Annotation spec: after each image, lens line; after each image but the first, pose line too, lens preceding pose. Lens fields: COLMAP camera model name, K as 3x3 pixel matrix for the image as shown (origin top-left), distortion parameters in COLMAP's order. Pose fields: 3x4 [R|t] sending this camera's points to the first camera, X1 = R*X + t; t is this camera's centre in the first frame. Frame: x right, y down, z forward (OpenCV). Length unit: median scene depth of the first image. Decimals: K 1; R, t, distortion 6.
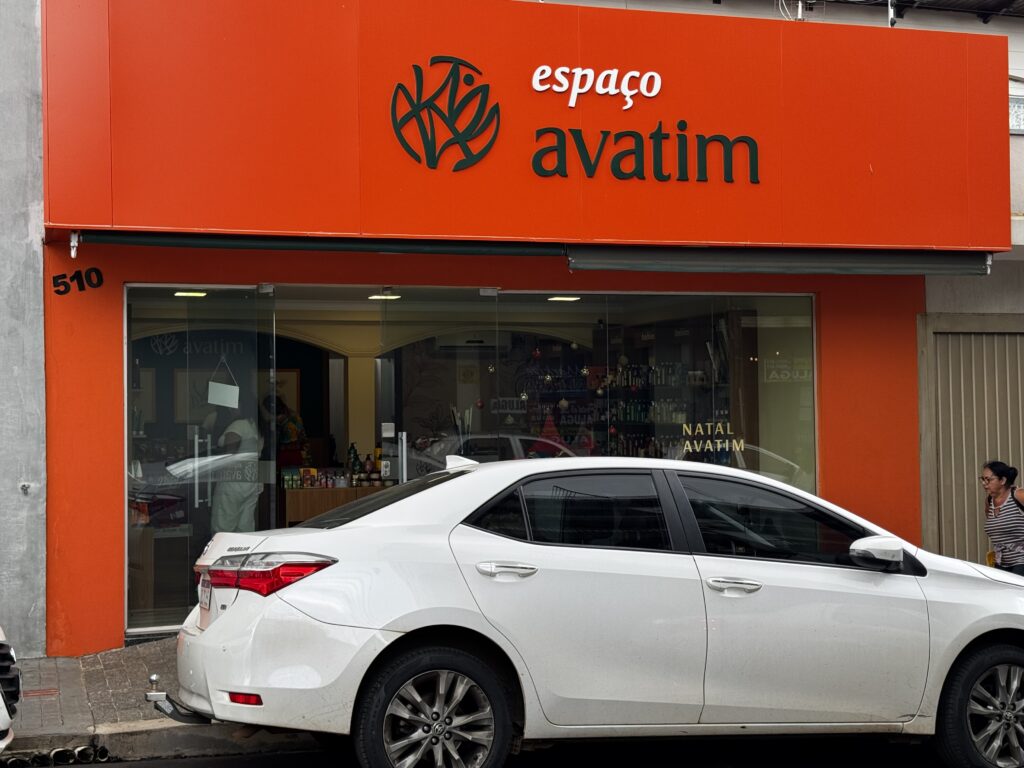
lens RADIAL K [[1432.5, 0, 512.0], [0, 1432.5, 384.0], [0, 0, 1]] dist [0.202589, -0.070721]
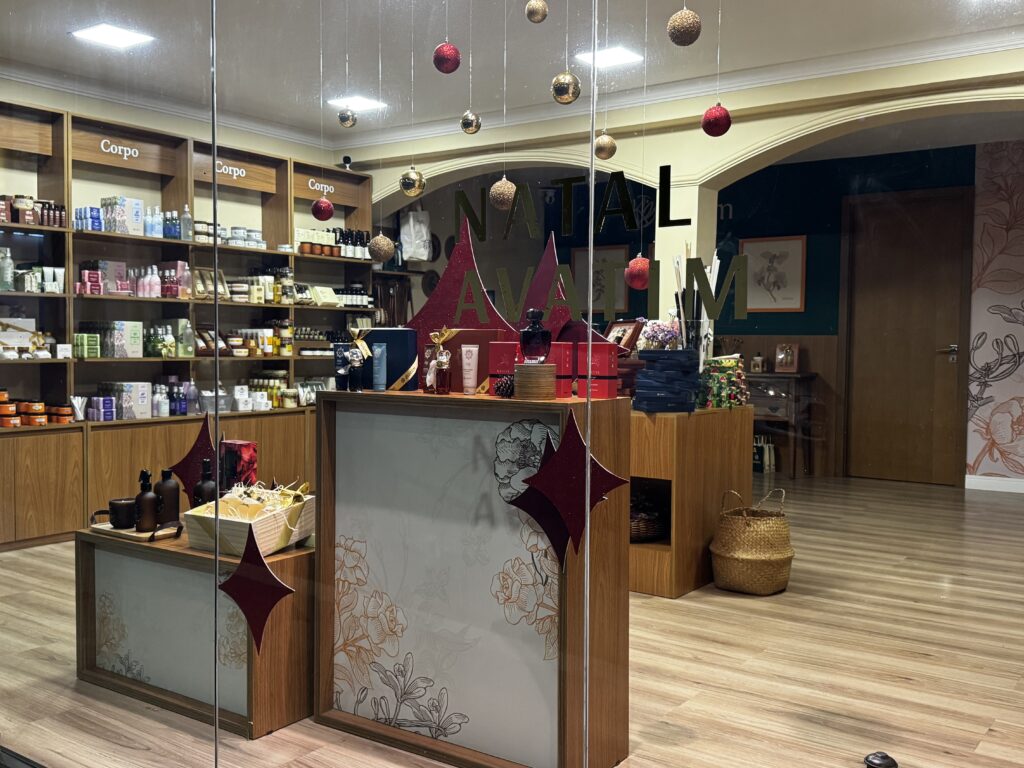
lens RADIAL K [[986.0, 0, 512.0], [0, 986.0, 384.0], [0, 0, 1]] dist [0.107389, -0.005743]
pose [[0.589301, 0.053019, -0.806172, 0.281769], [-0.002722, 0.997969, 0.063643, 0.054069], [0.807909, -0.035310, 0.588249, 1.056472]]
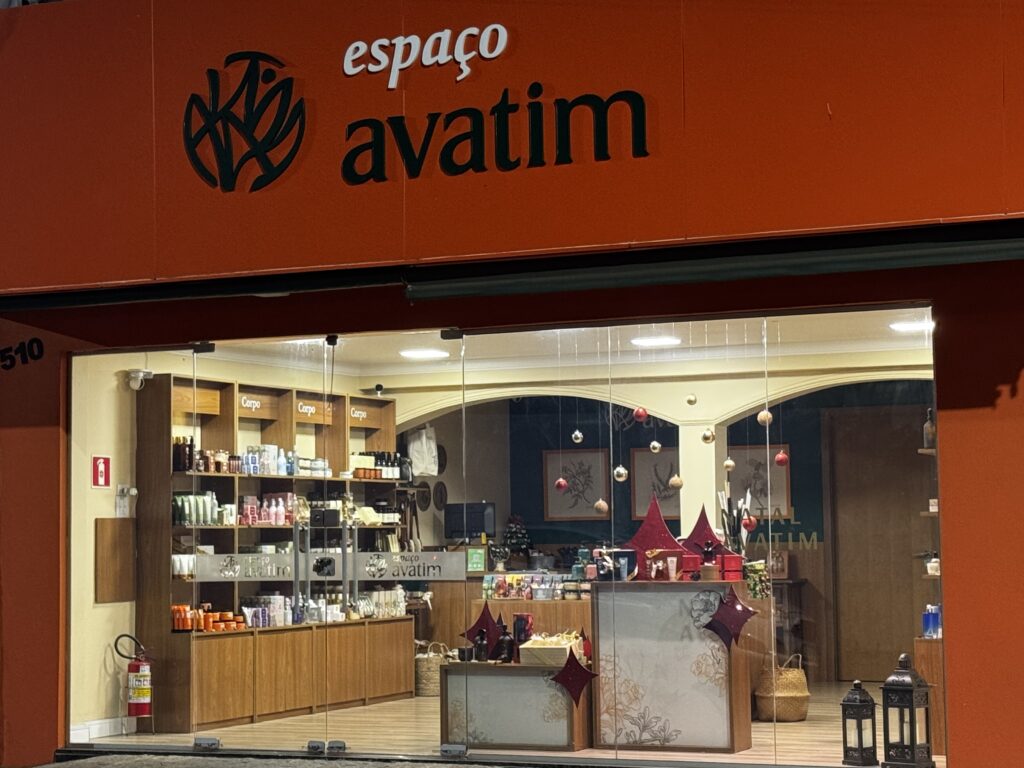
lens RADIAL K [[2186.3, 0, 512.0], [0, 2186.3, 384.0], [0, 0, 1]] dist [0.106751, 0.511875]
pose [[0.728562, -0.045968, -0.683436, 0.867648], [0.014561, 0.998560, -0.051640, 0.023896], [0.684825, 0.027671, 0.728182, 0.207746]]
